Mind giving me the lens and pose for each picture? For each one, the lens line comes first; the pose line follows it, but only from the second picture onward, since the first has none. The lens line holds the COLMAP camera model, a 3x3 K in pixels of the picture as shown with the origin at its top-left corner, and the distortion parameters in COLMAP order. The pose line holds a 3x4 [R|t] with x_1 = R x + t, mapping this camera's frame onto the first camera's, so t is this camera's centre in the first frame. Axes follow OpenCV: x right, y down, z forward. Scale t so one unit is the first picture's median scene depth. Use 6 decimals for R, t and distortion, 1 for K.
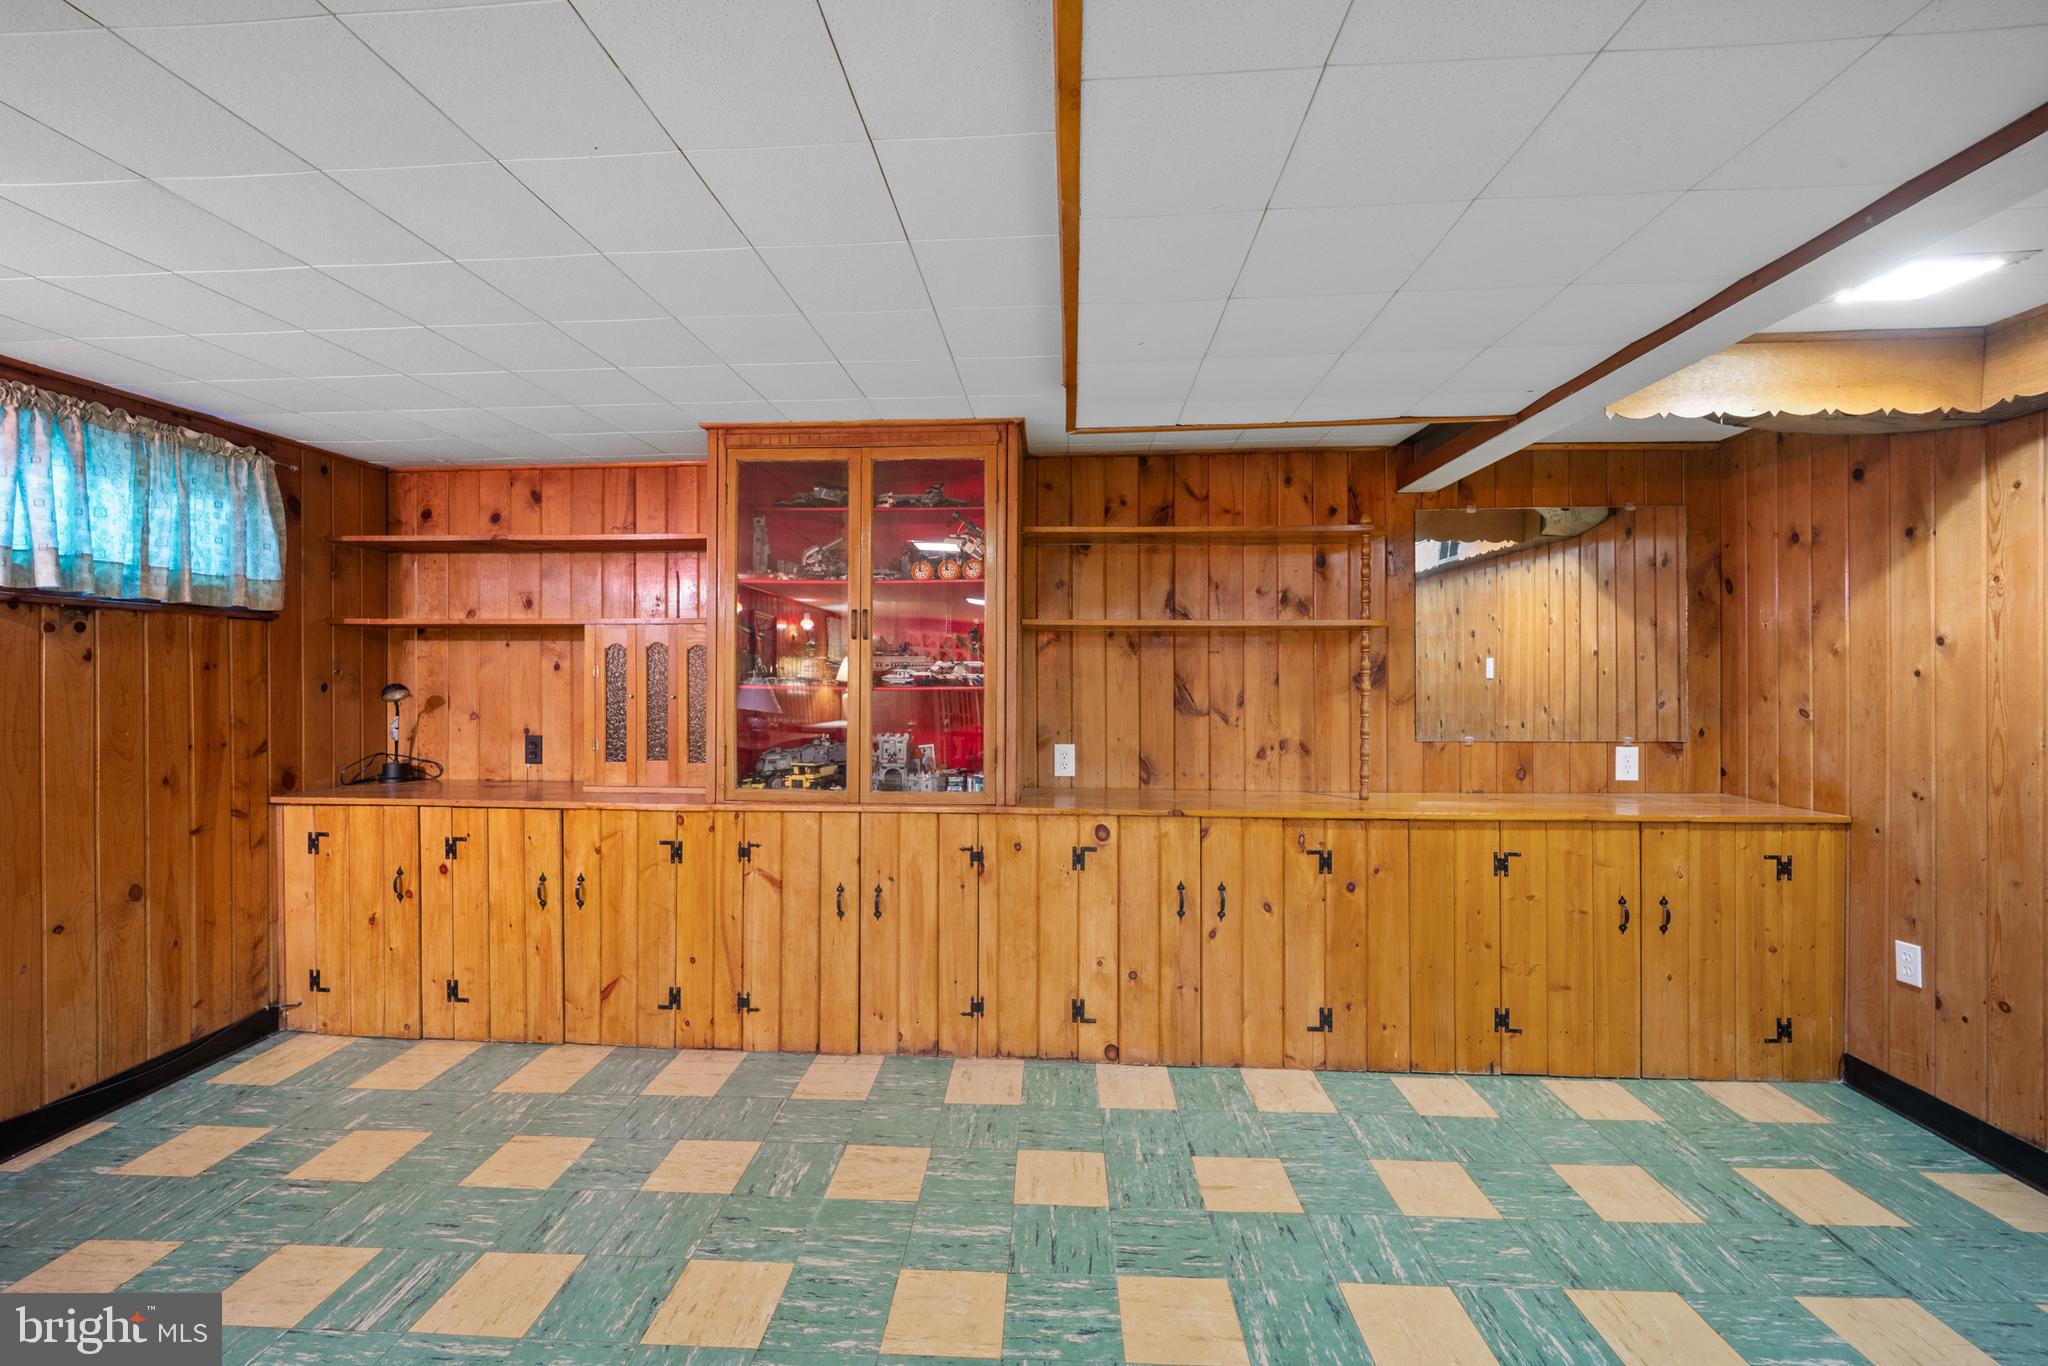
lens RADIAL K [[839.6, 0, 1016.4], [0, 839.6, 674.5], [0, 0, 1]] dist [-0.001100, -0.000244]
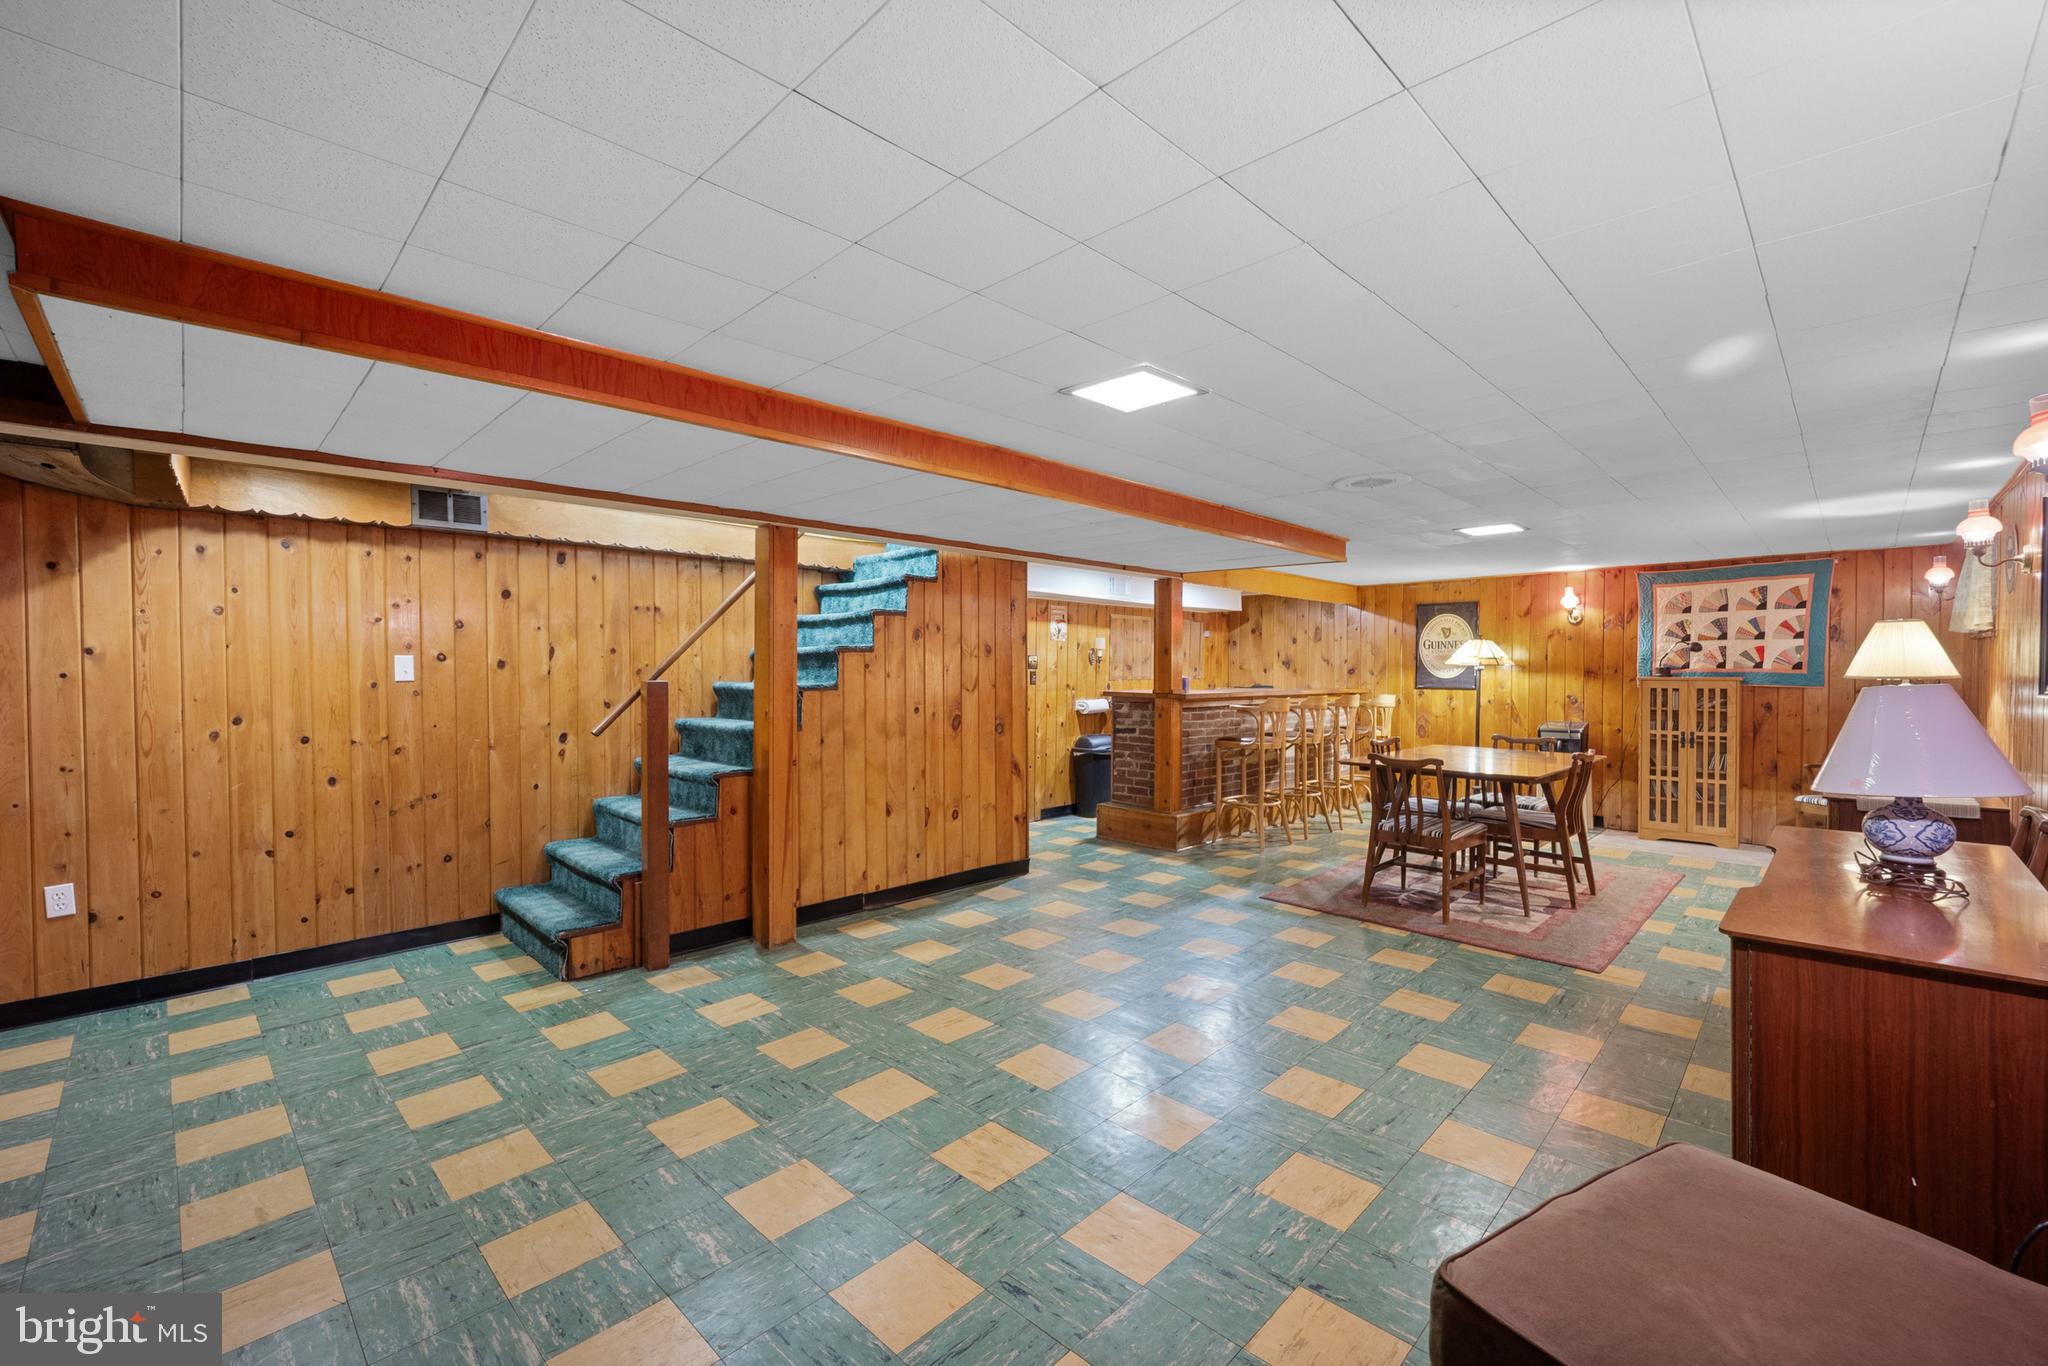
lens RADIAL K [[859.3, 0, 1026.5], [0, 859.3, 678.2], [0, 0, 1]] dist [-0.002441, -0.000455]
pose [[-0.751985, -0.004117, 0.659167, -0.789775], [0.005768, 0.999901, 0.012825, -0.004698], [-0.659155, 0.013446, -0.751887, 0.863155]]
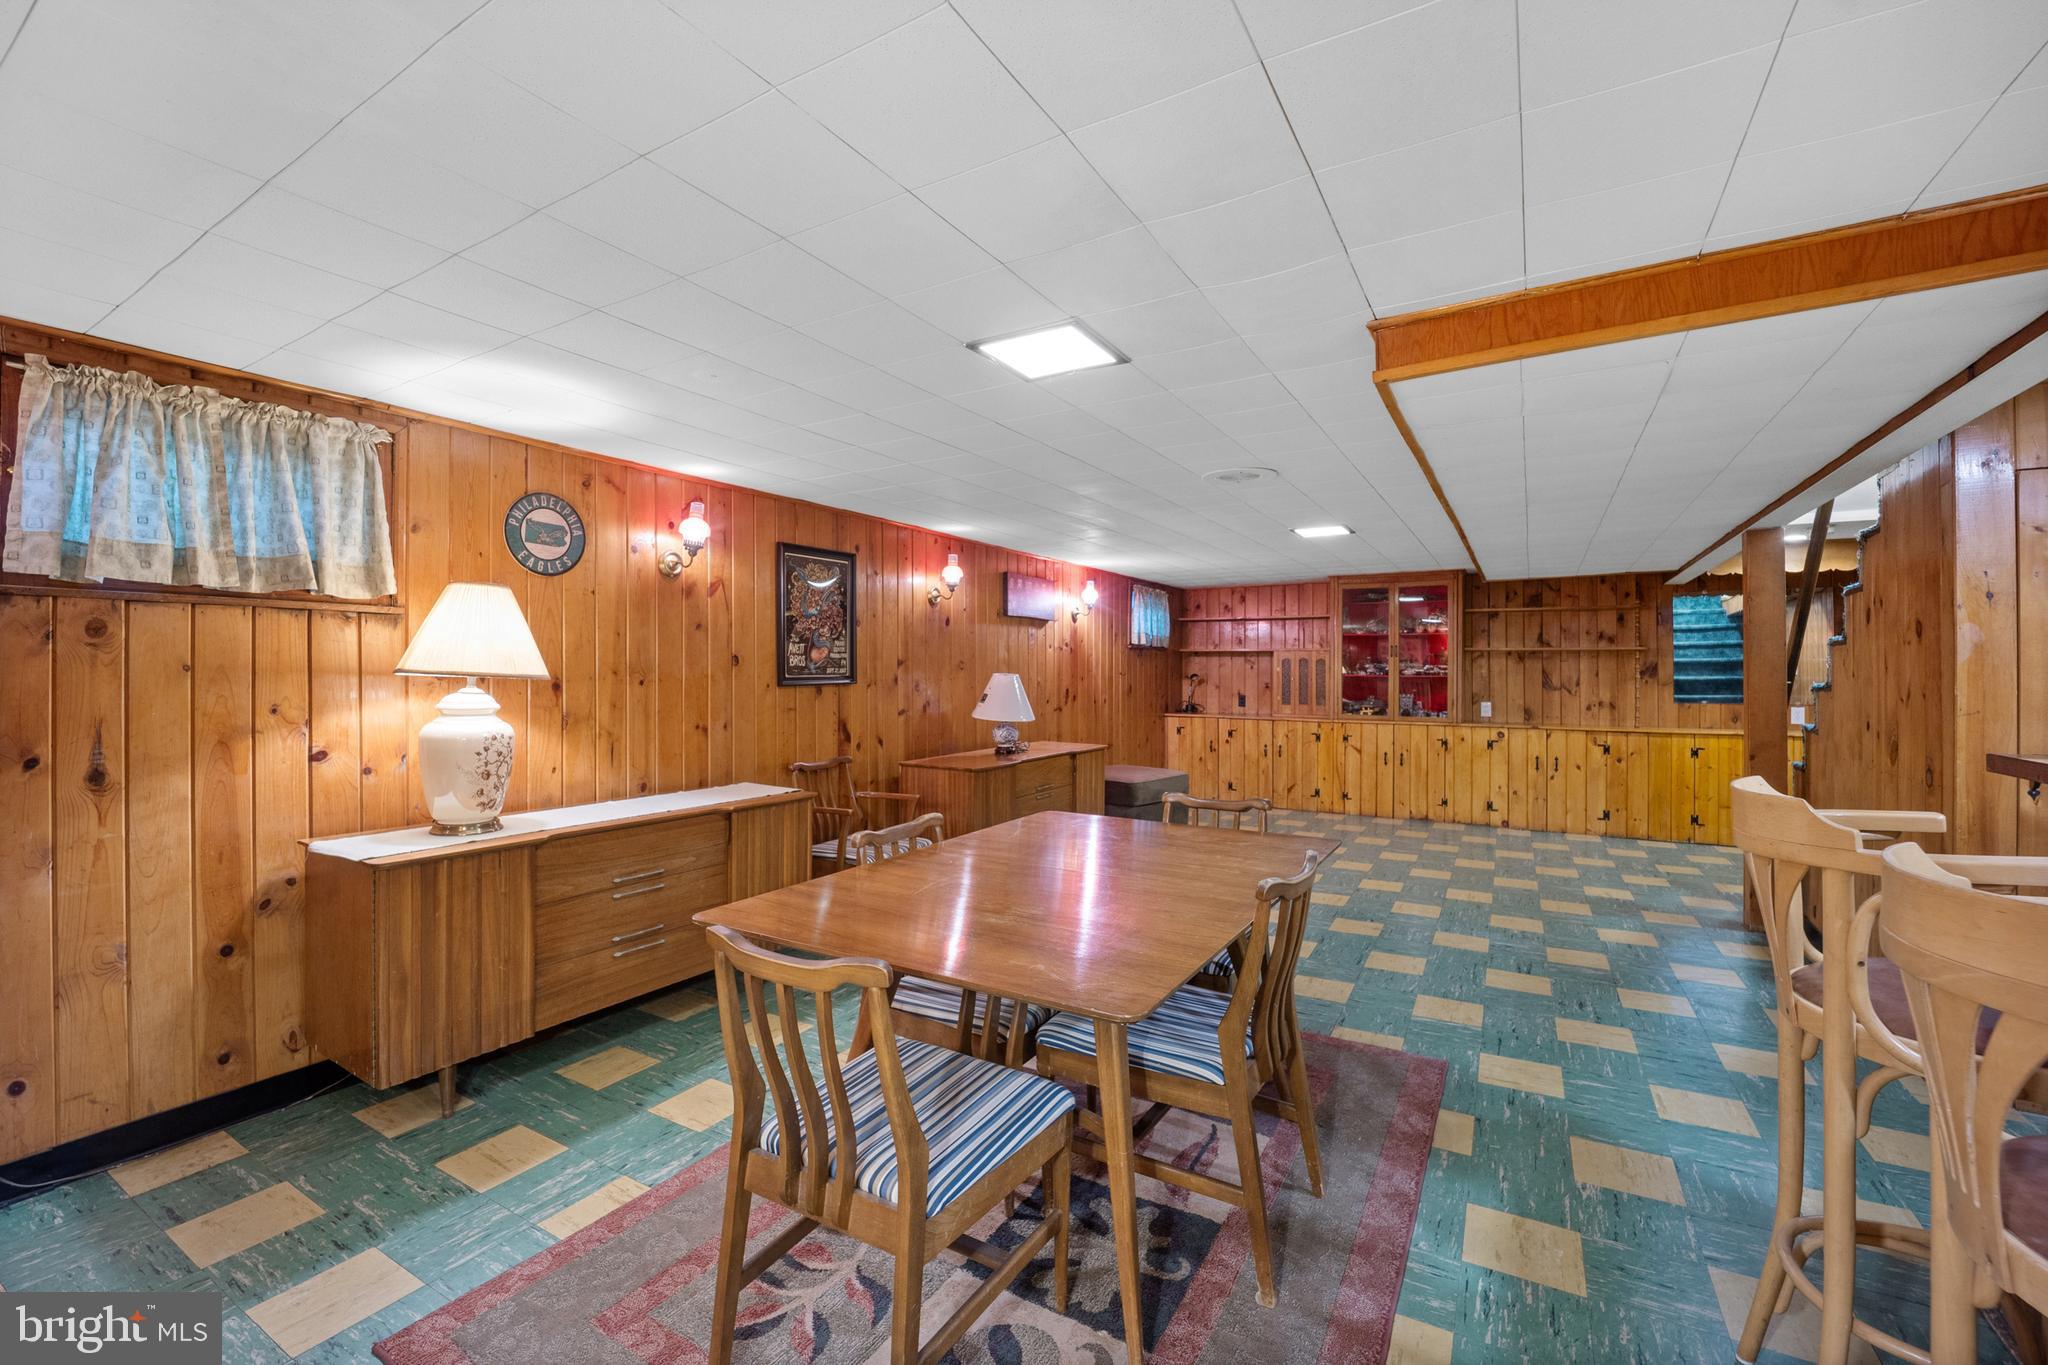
lens RADIAL K [[806.9, 0, 1059.3], [0, 806.9, 669.3], [0, 0, 1]] dist [-0.002179, -0.000222]
pose [[0.897226, 0.002670, -0.441564, -0.016601], [-0.005051, 0.999978, -0.004218, 0.012610], [0.441543, 0.006015, 0.897220, -1.716069]]
